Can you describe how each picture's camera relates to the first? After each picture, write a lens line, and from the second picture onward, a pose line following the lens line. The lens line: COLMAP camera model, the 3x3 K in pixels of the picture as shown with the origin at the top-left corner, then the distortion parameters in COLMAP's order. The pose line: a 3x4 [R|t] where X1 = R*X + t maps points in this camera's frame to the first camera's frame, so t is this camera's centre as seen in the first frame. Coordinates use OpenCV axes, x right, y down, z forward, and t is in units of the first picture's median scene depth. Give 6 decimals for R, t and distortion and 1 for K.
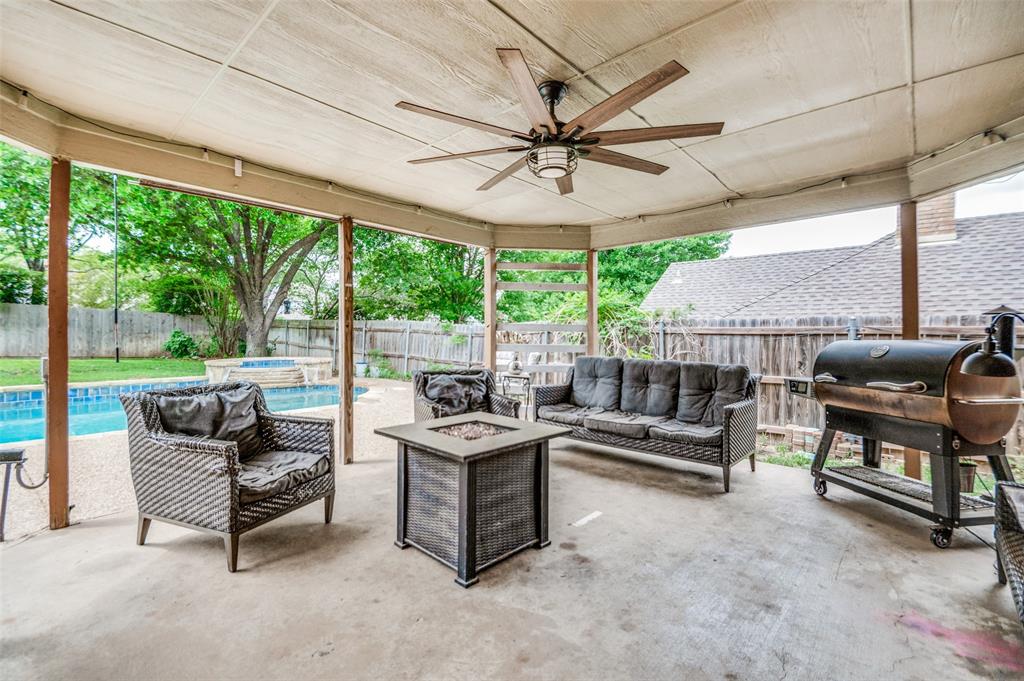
lens RADIAL K [[455.1, 0, 517.1], [0, 455.1, 334.3], [0, 0, 1]] dist [-0.007102, -0.003915]
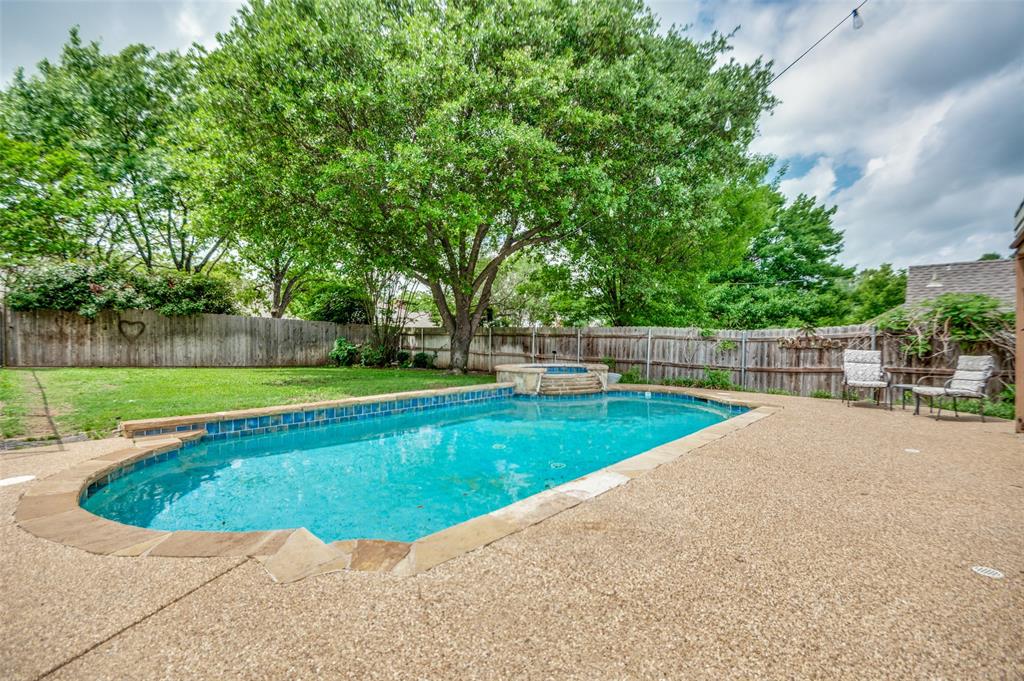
lens RADIAL K [[455.1, 0, 511.5], [0, 455.1, 342.1], [0, 0, 1]] dist [-0.007102, -0.003915]
pose [[0.999593, -0.009467, -0.026920, -0.805369], [0.009527, 0.999952, 0.002085, -0.000469], [0.026899, -0.002340, 0.999635, -0.021837]]
